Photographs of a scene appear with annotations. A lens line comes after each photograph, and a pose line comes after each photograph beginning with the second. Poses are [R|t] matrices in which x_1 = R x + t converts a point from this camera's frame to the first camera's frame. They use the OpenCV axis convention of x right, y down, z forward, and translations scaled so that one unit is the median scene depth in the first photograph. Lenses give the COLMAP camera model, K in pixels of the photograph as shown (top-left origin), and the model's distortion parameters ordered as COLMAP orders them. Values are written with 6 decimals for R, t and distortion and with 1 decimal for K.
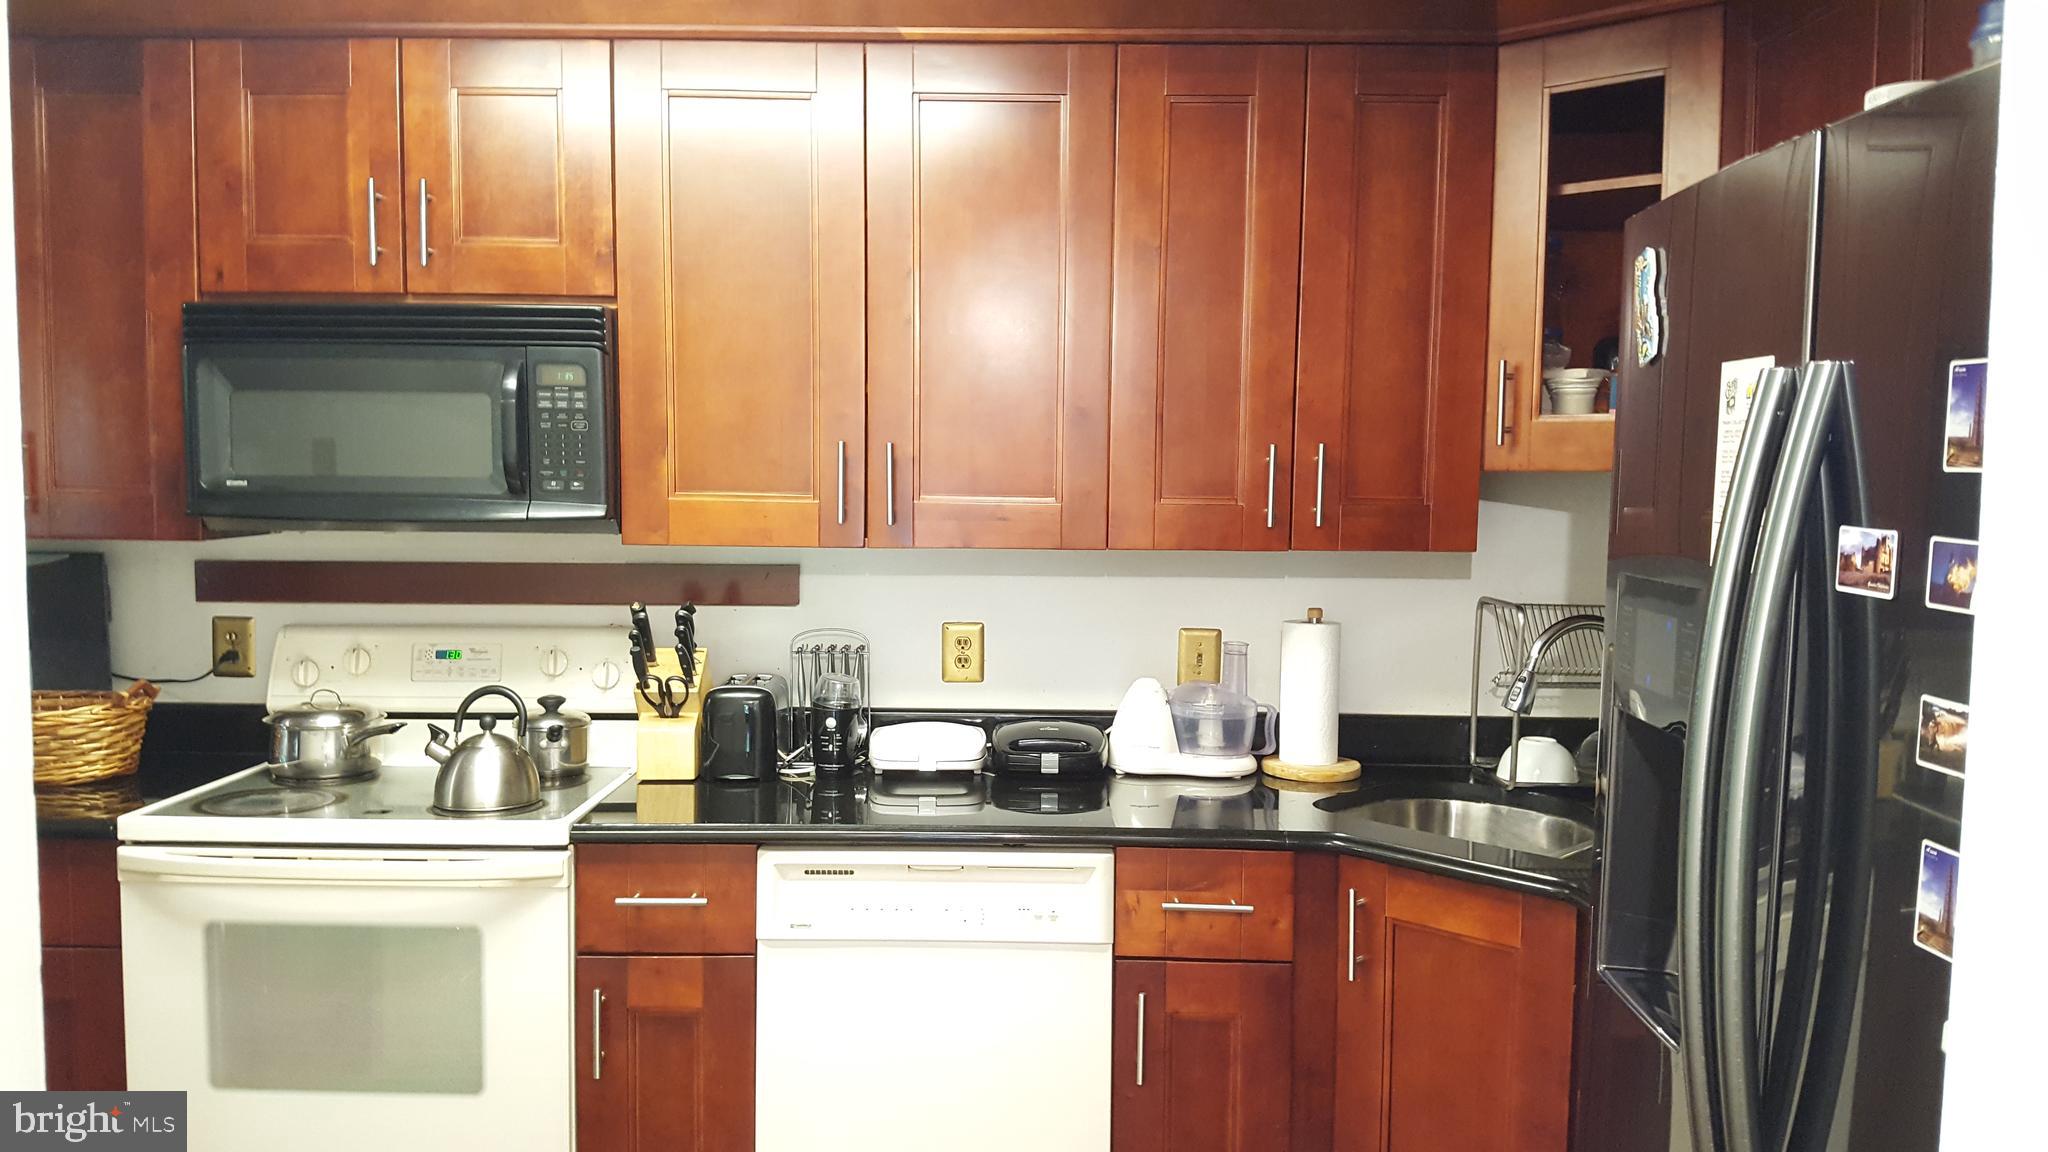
lens RADIAL K [[1560.0, 0, 1024.0], [0, 1560.0, 576.0], [0, 0, 1]] dist [0.186357, -0.470486]
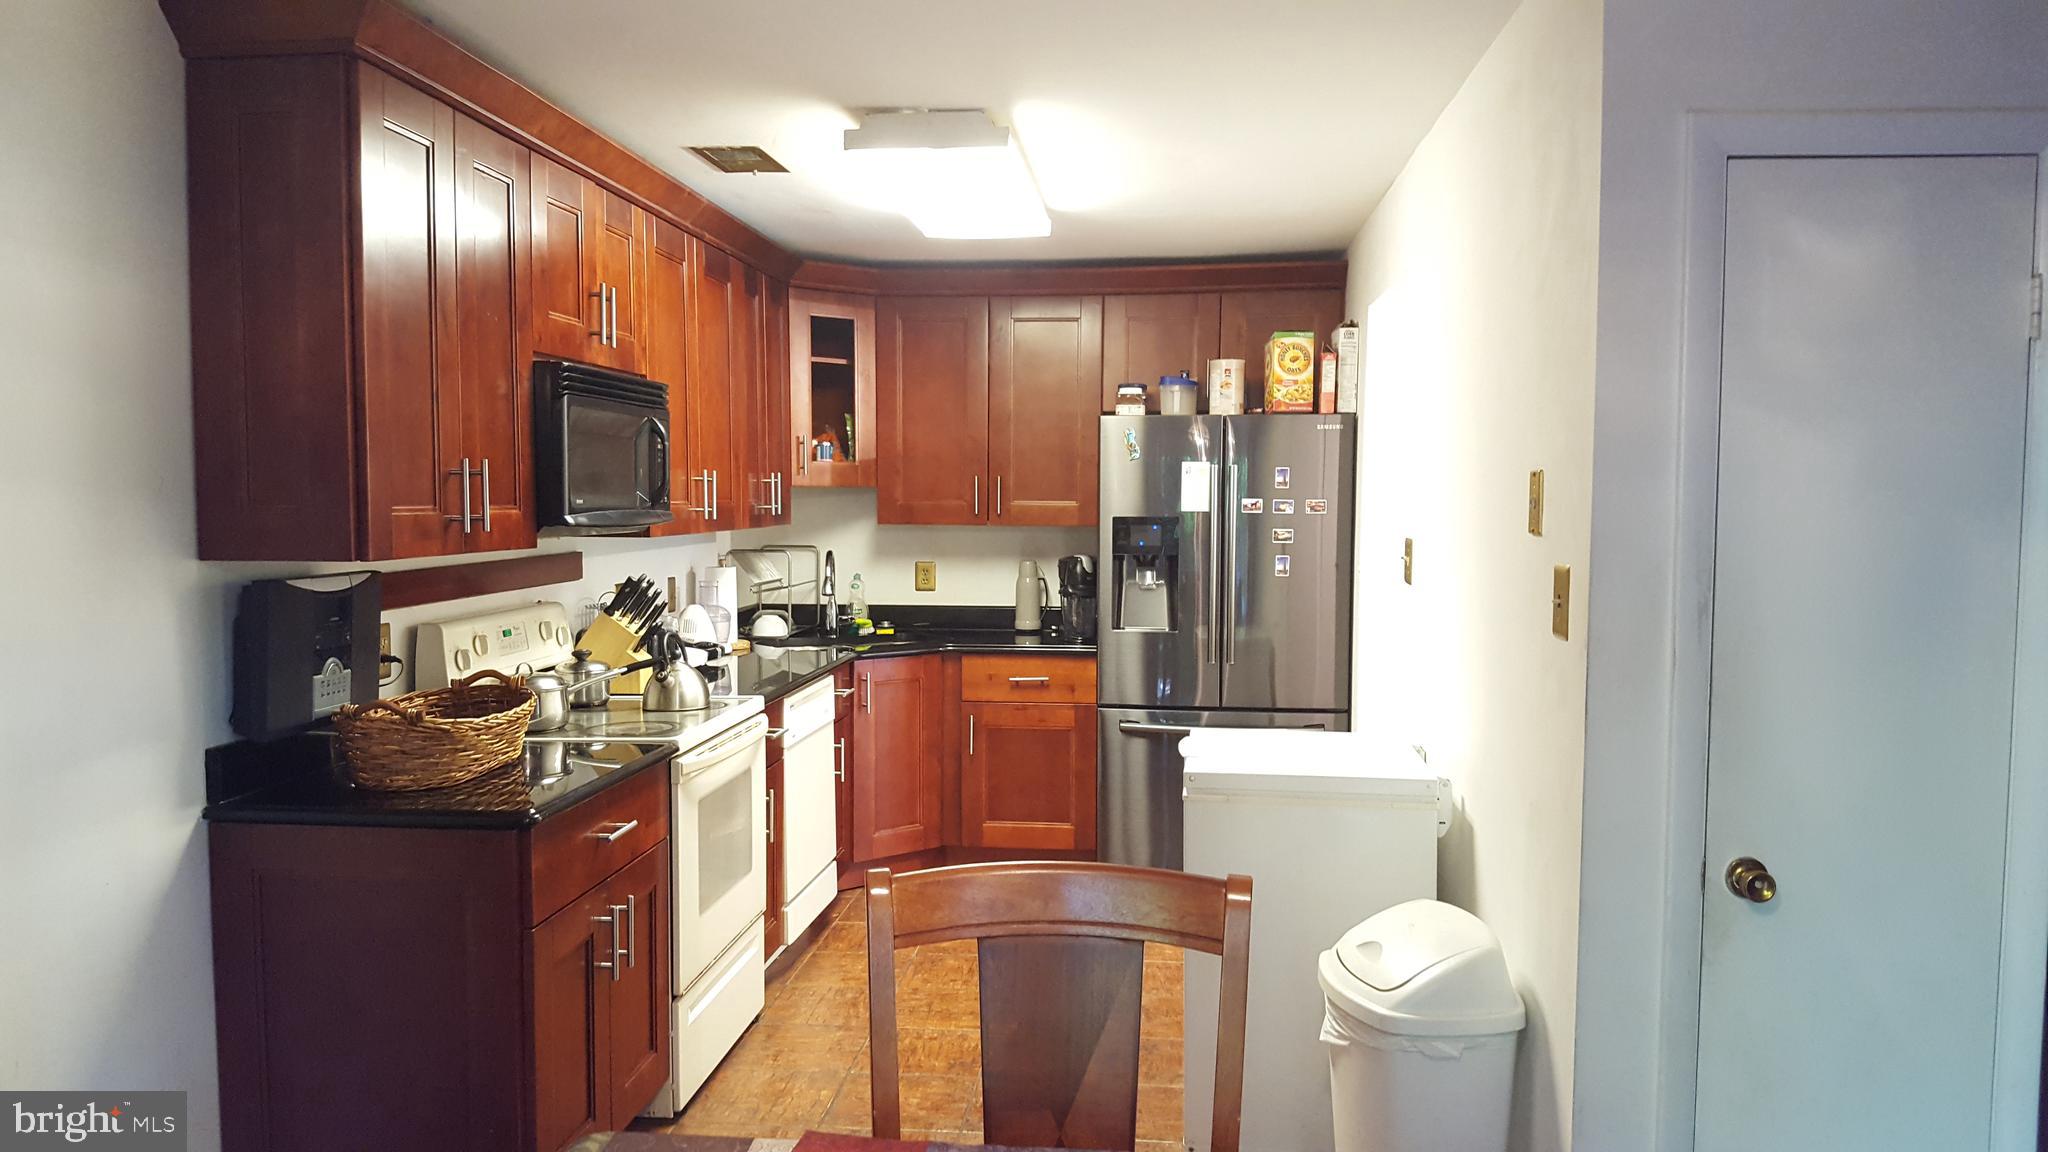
lens RADIAL K [[1562.3, 0, 1018.9], [0, 1562.3, 597.8], [0, 0, 1]] dist [0.210929, -0.482637]
pose [[0.085480, -0.073242, 0.993644, -1.735624], [0.068067, 0.995394, 0.067516, -0.040603], [-0.994012, 0.061864, 0.090072, 0.506353]]
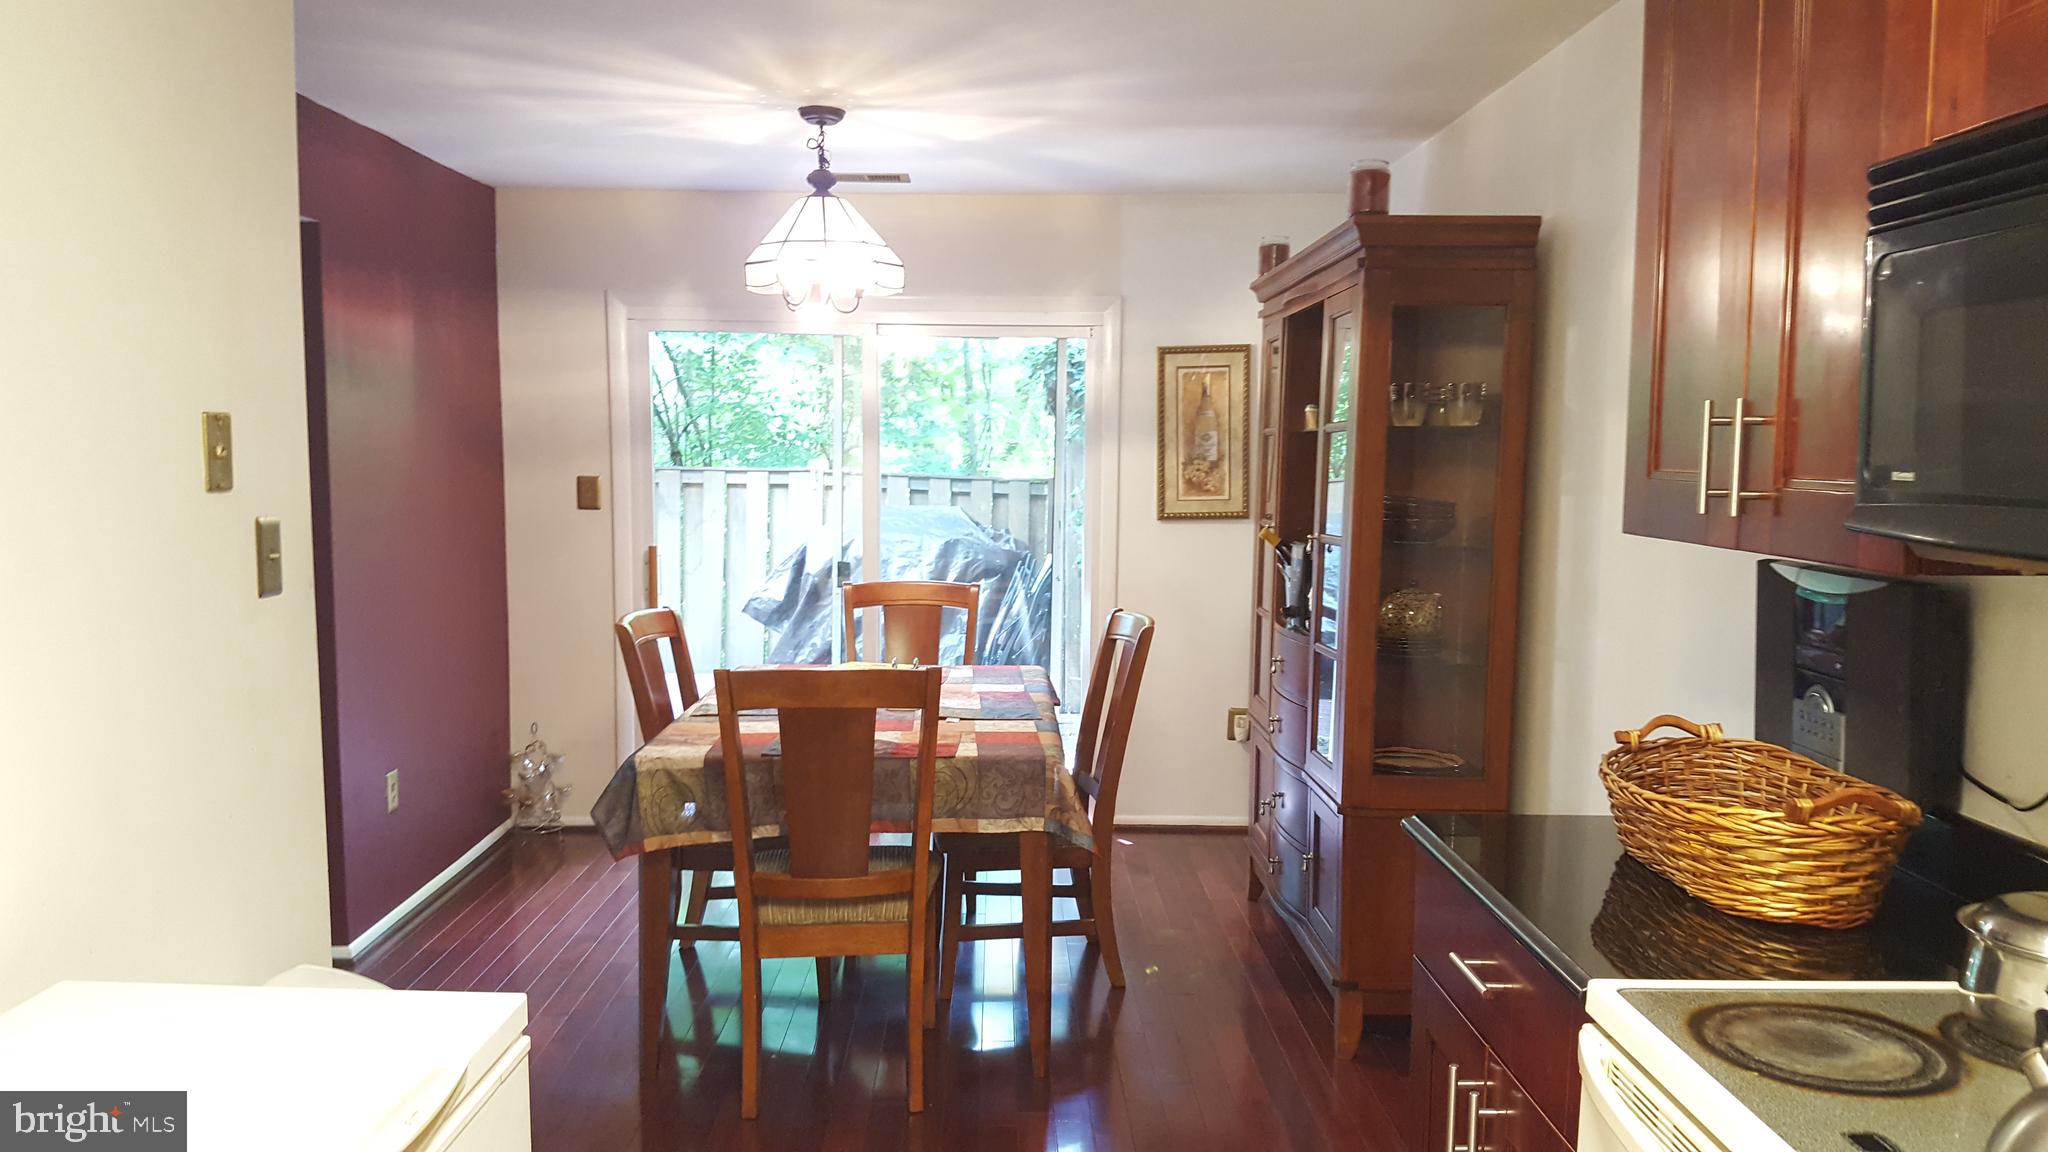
lens RADIAL K [[1544.7, 0, 1022.1], [0, 1544.7, 607.4], [0, 0, 1]] dist [0.300986, -0.738671]
pose [[0.016533, 0.097023, -0.995145, 0.057839], [-0.077252, 0.992430, 0.095475, -0.040839], [0.996874, 0.075299, 0.023904, 0.657710]]
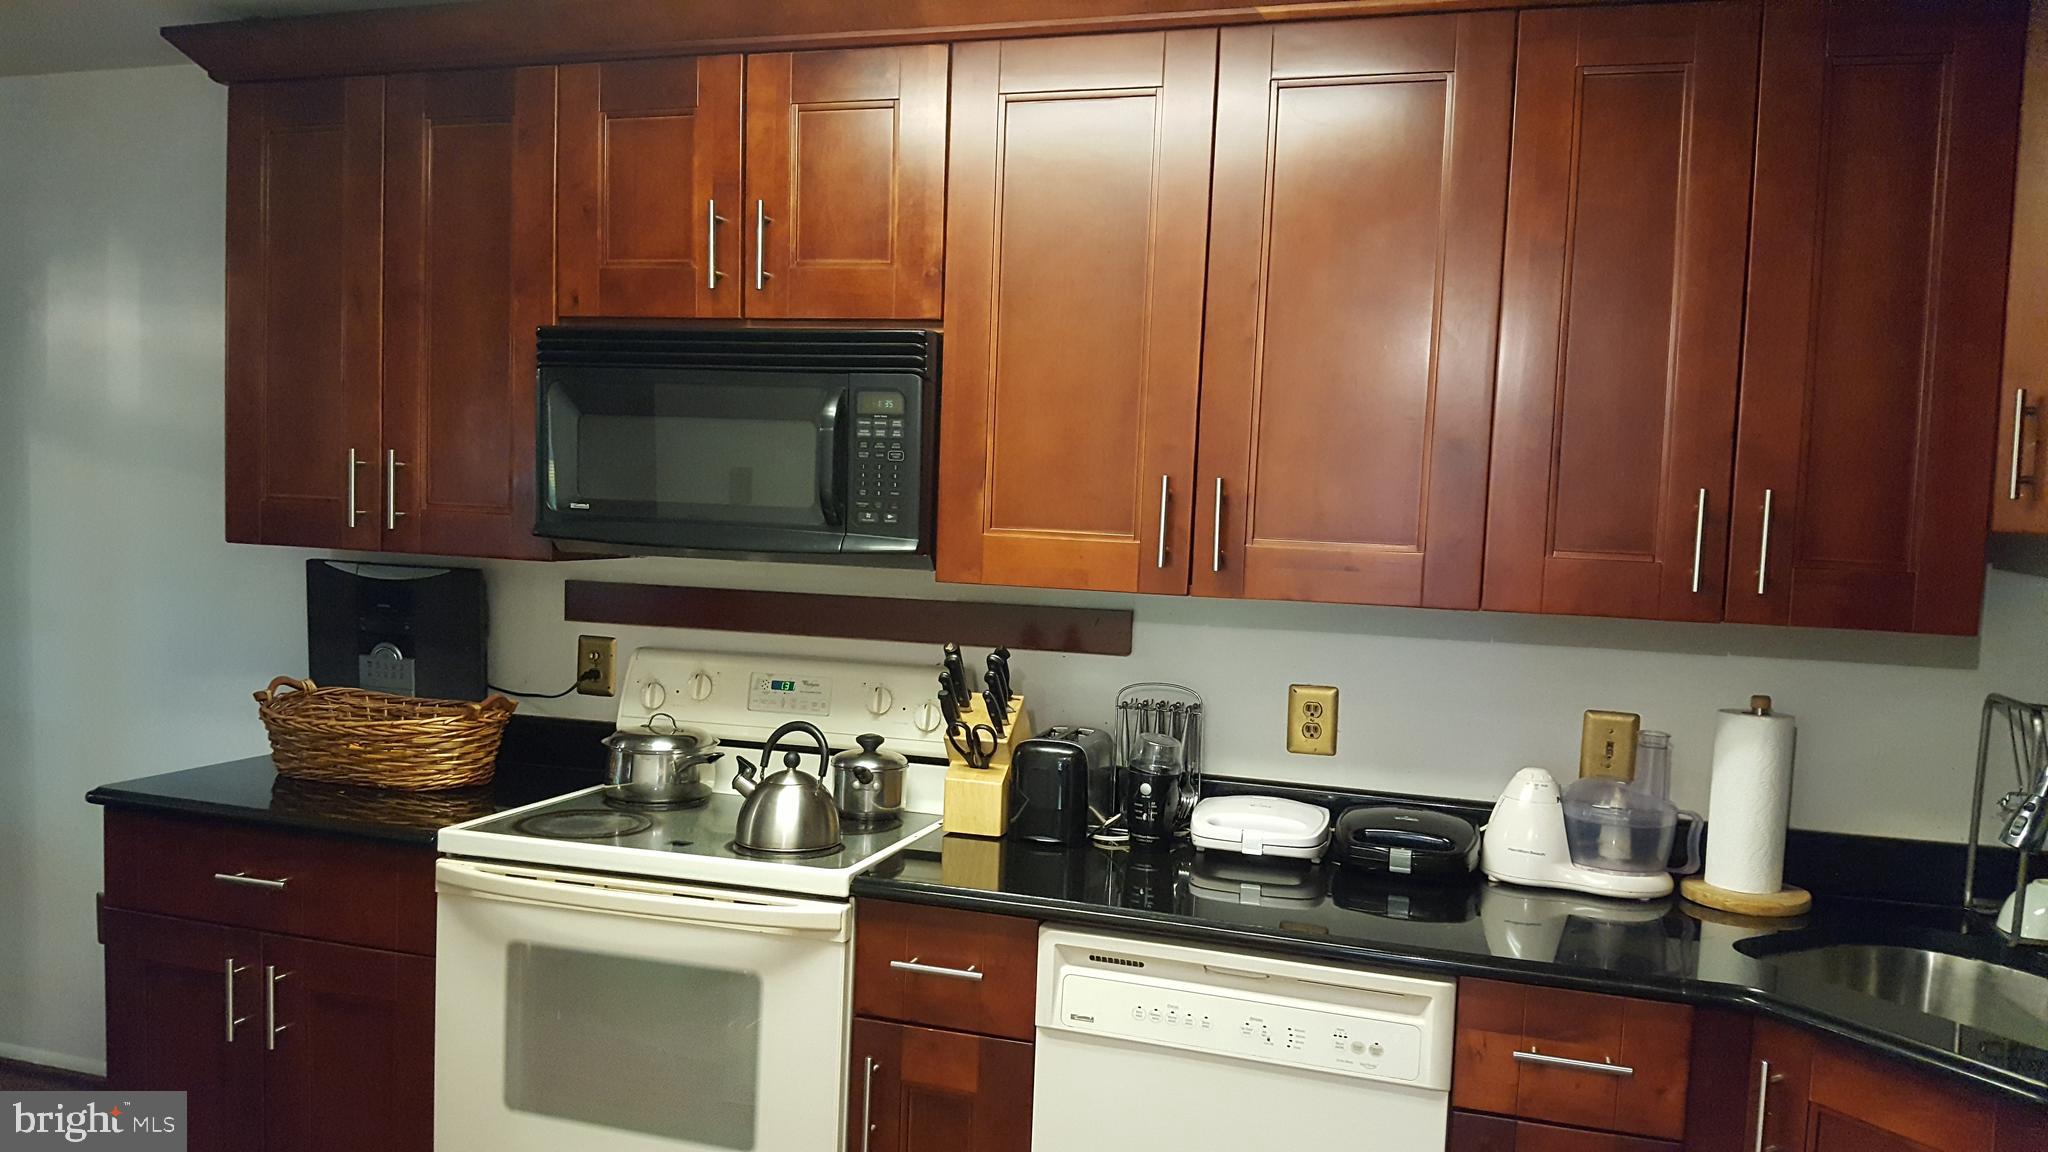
lens RADIAL K [[1562.3, 0, 1018.9], [0, 1562.3, 597.8], [0, 0, 1]] dist [0.210929, -0.482637]
pose [[0.948990, 0.044508, -0.312150, 0.084915], [-0.048036, 0.998839, -0.003619, -0.009220], [0.311626, 0.018429, 0.950026, 0.122109]]
